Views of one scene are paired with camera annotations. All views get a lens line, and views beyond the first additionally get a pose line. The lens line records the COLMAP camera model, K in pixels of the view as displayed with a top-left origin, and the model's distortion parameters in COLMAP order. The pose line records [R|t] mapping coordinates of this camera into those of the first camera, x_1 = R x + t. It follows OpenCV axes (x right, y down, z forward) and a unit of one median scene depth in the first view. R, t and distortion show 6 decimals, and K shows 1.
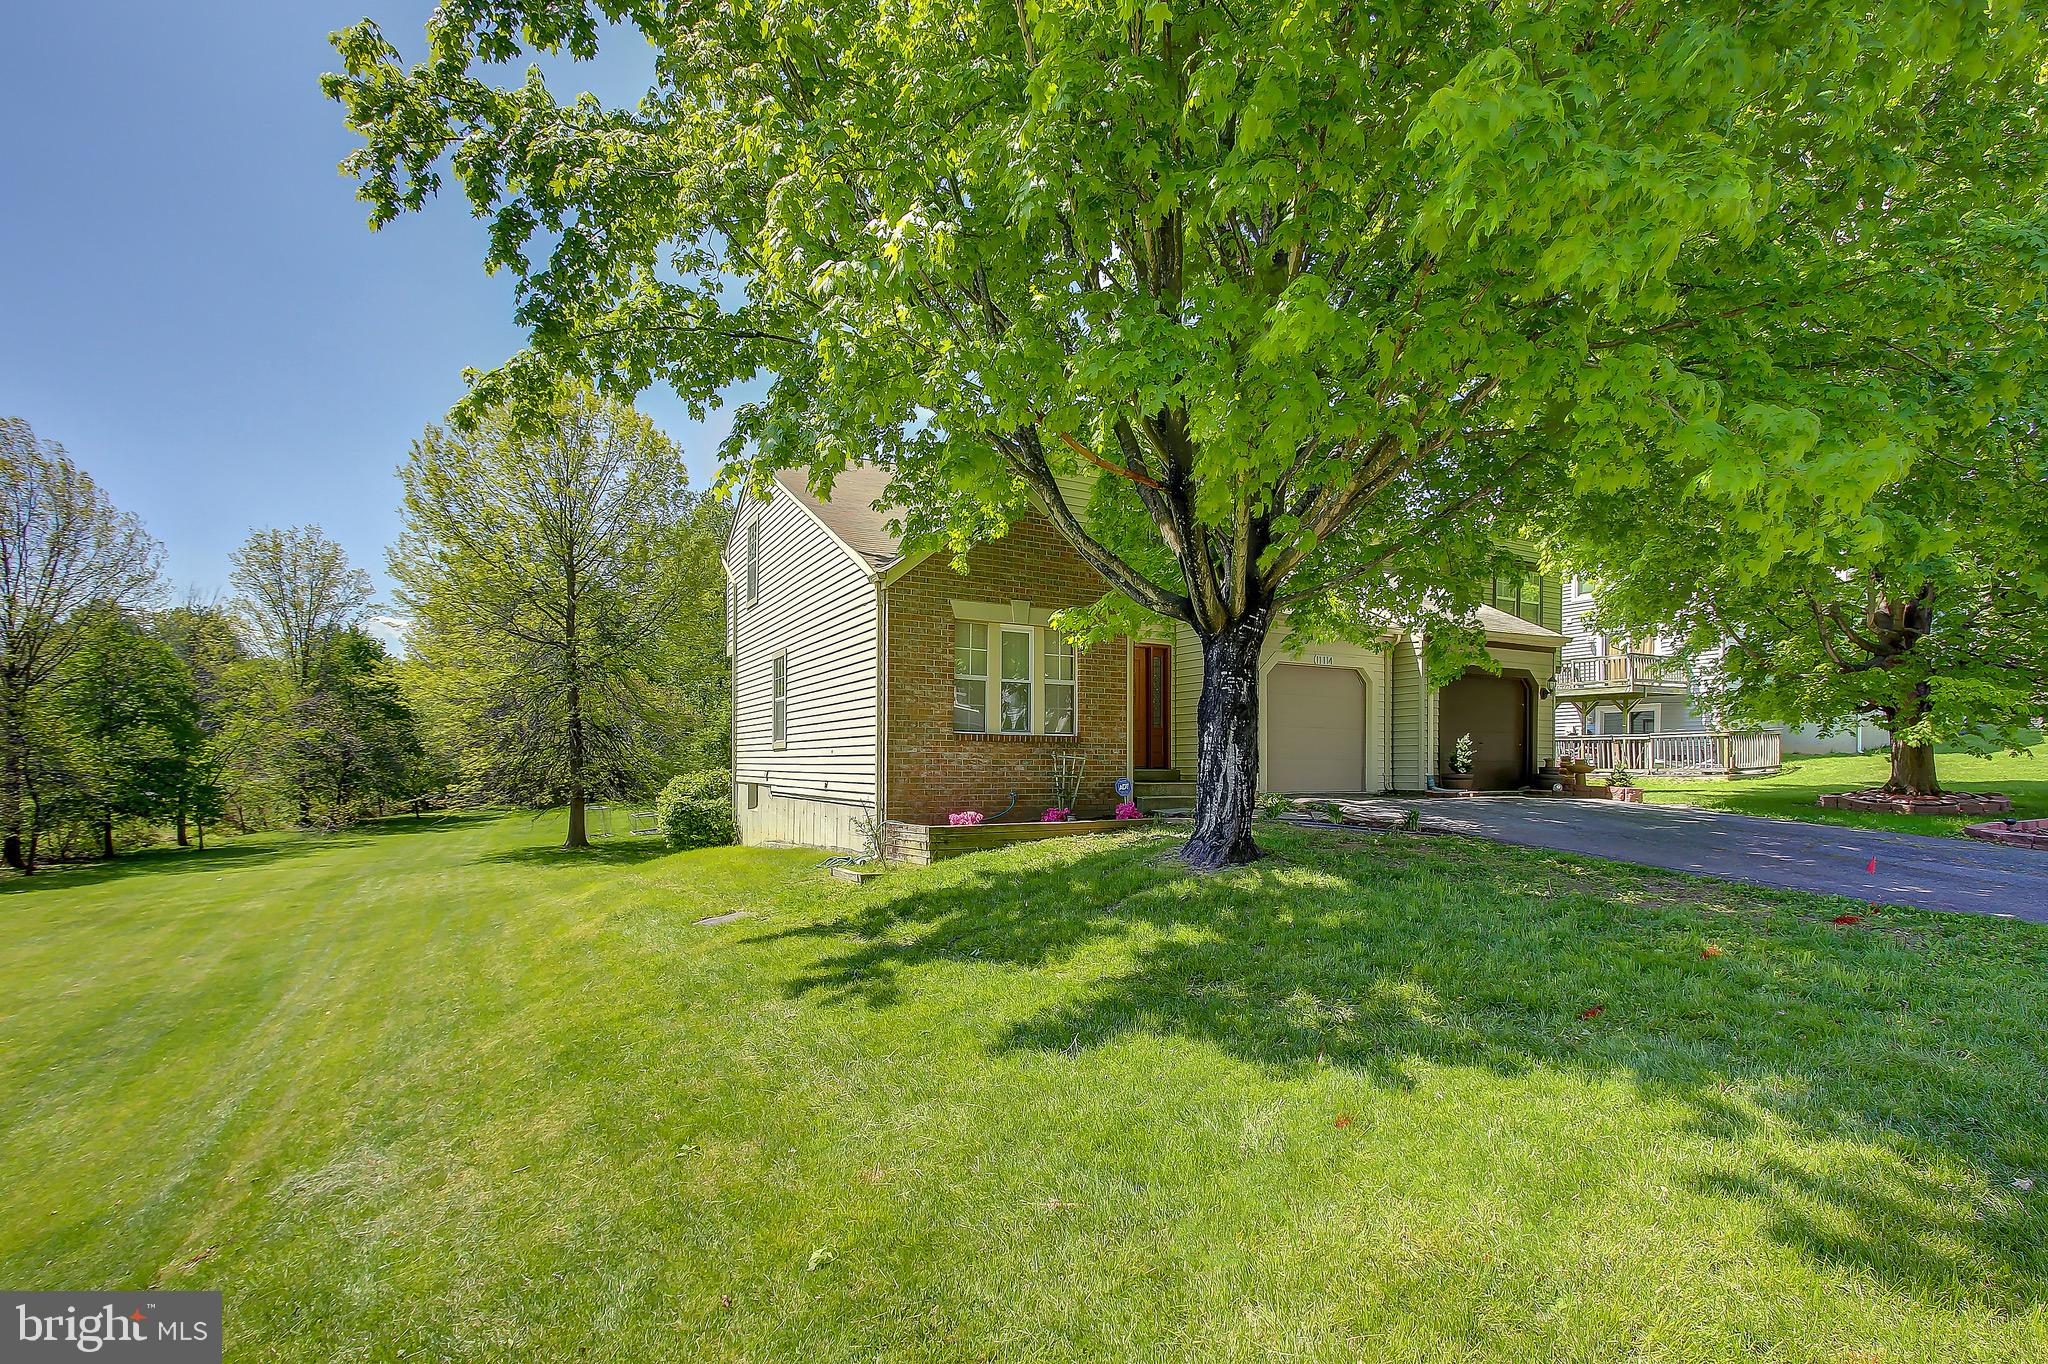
lens RADIAL K [[976.0, 0, 1028.7], [0, 976.0, 733.6], [0, 0, 1]] dist [-0.014912, 0.001160]
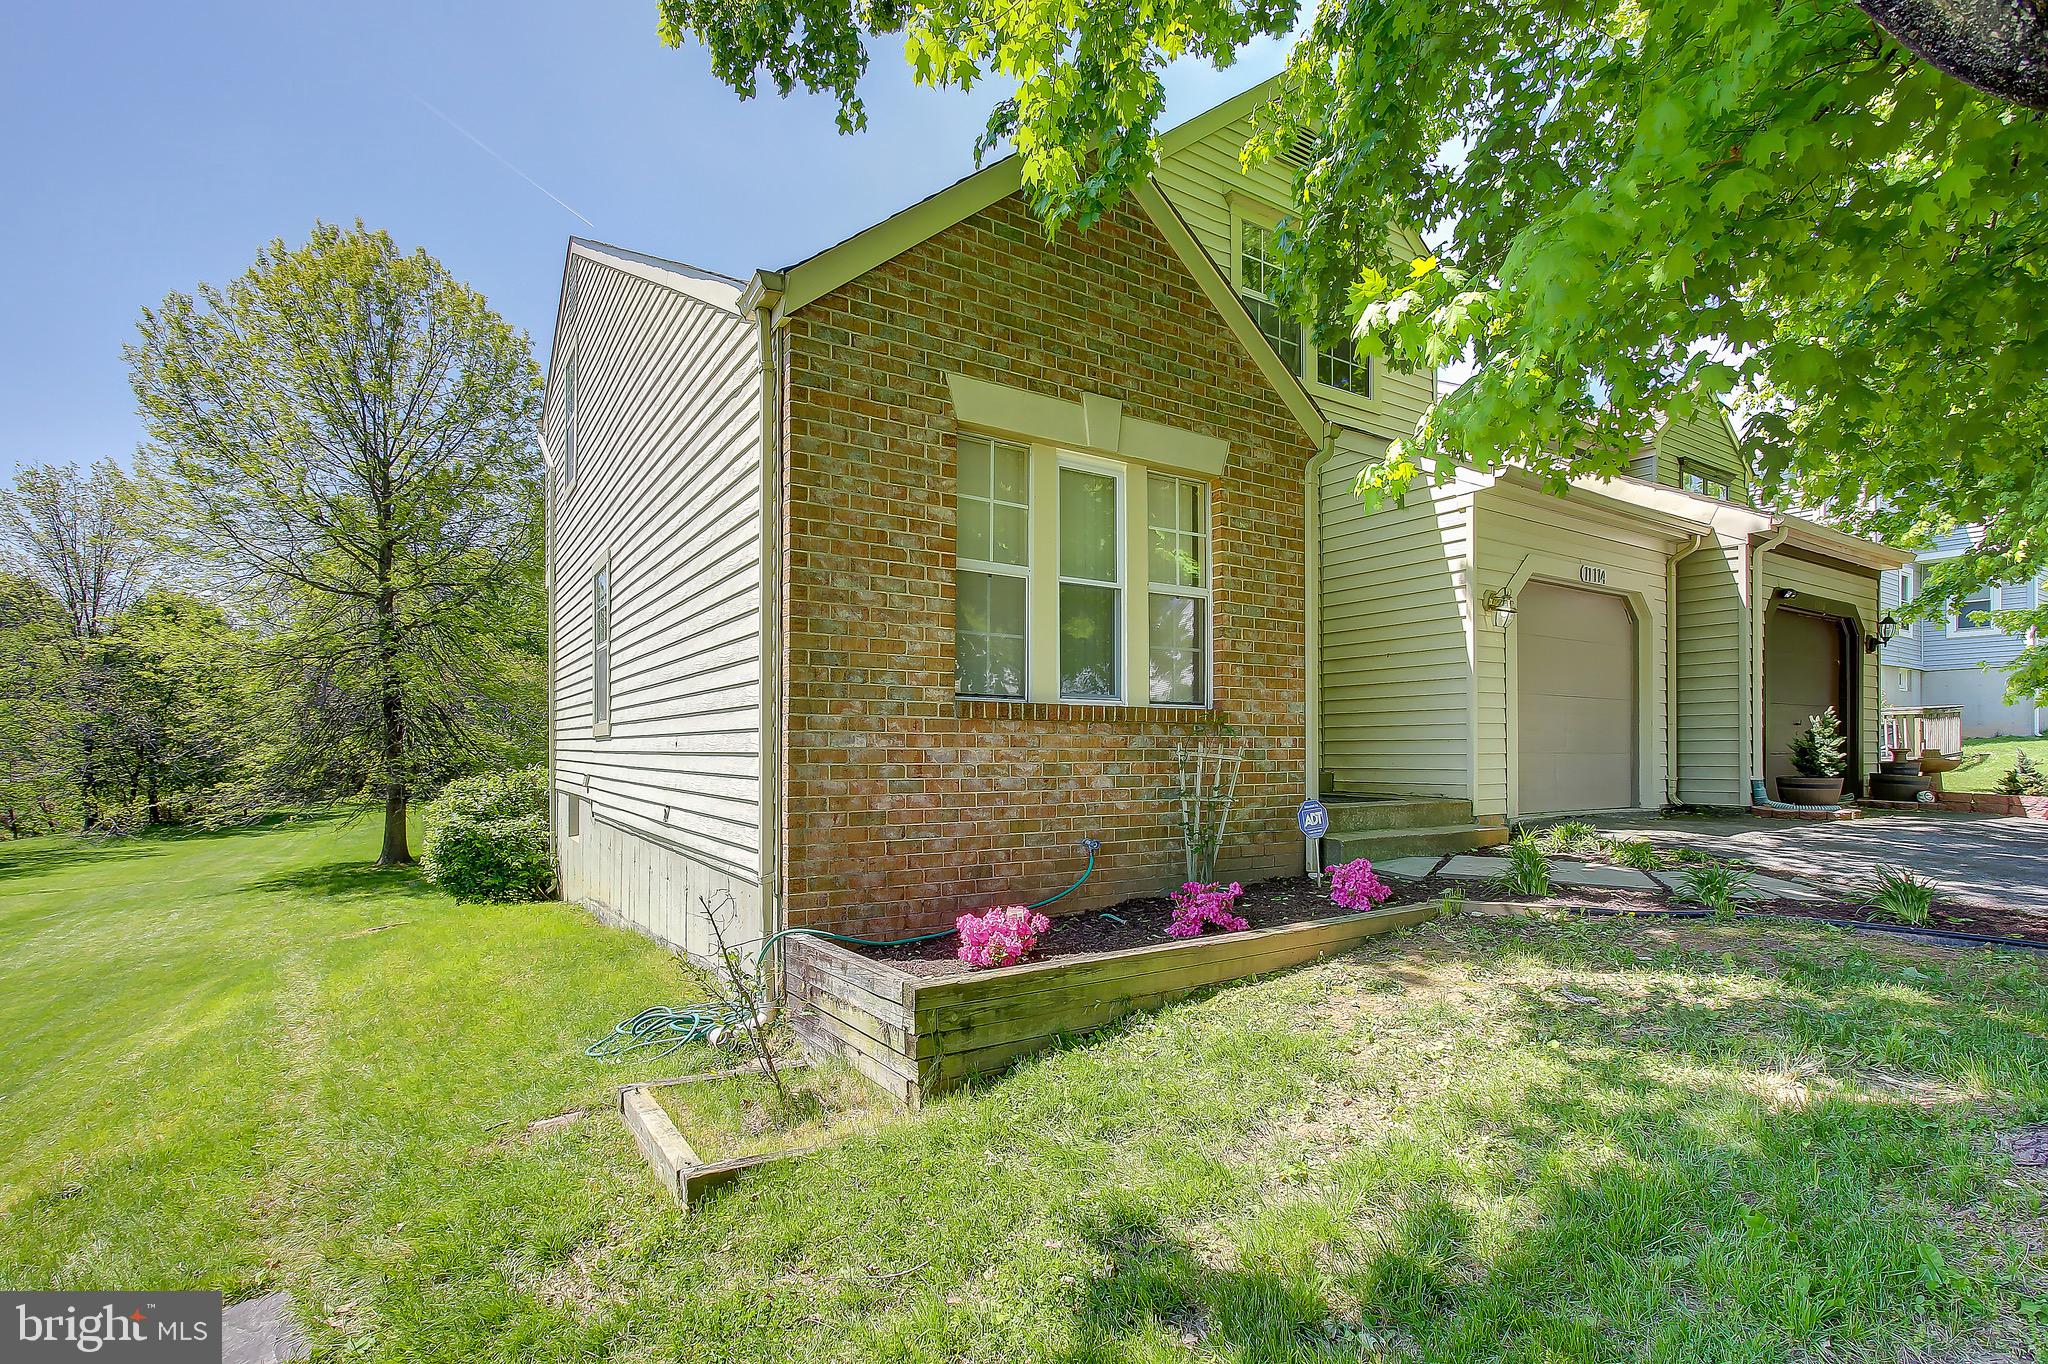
lens RADIAL K [[976.0, 0, 1028.7], [0, 976.0, 733.6], [0, 0, 1]] dist [-0.014912, 0.001160]
pose [[0.997342, -0.002576, 0.072821, -0.066425], [0.001295, 0.999844, 0.017625, 0.005598], [-0.072855, -0.017484, 0.997189, 0.514624]]
